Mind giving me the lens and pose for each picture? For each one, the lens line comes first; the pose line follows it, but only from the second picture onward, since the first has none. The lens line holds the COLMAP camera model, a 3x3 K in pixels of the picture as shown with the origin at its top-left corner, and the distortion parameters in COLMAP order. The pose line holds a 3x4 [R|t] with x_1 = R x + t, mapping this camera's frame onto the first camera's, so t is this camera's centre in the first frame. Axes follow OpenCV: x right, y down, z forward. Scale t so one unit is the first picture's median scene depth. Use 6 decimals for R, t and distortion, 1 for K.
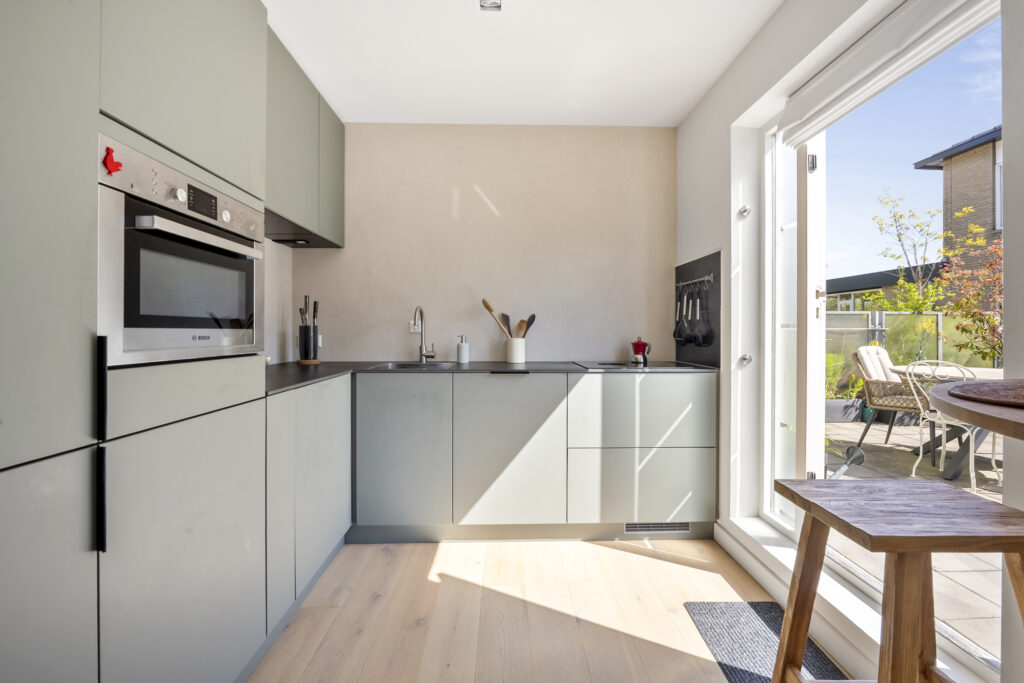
lens RADIAL K [[438.5, 0, 503.4], [0, 438.5, 328.4], [0, 0, 1]] dist [-0.011915, 0.001086]
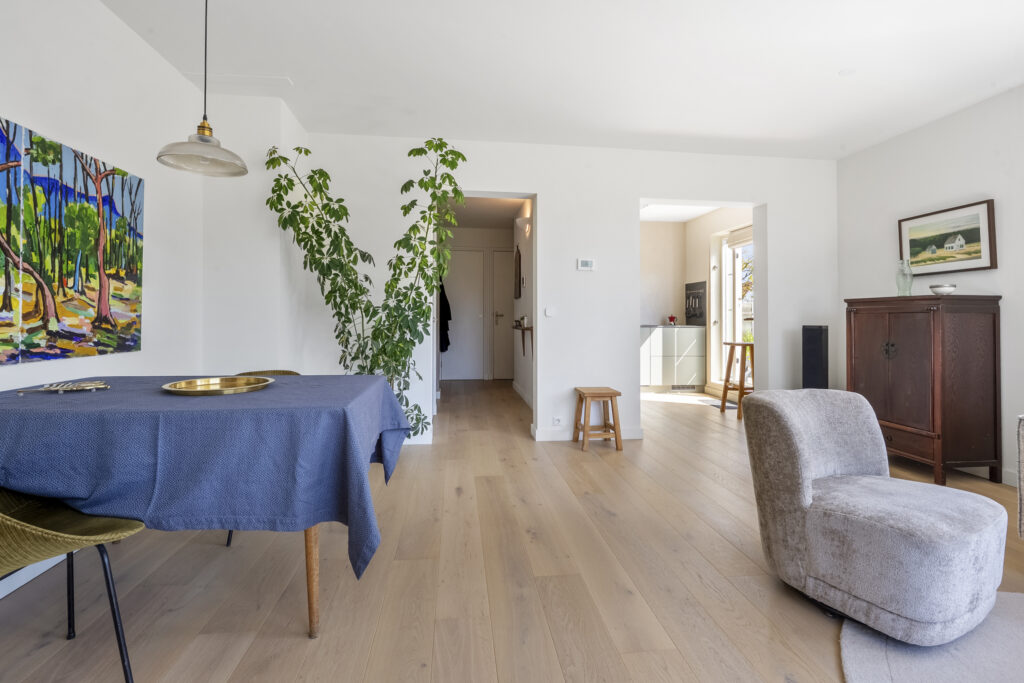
lens RADIAL K [[473.8, 0, 492.1], [0, 473.8, 309.9], [0, 0, 1]] dist [-0.016469, 0.001042]
pose [[0.997027, 0.005487, 0.076856, -0.706998], [-0.004509, 0.999907, -0.012885, 0.027772], [-0.076920, 0.012501, 0.996959, -1.216381]]
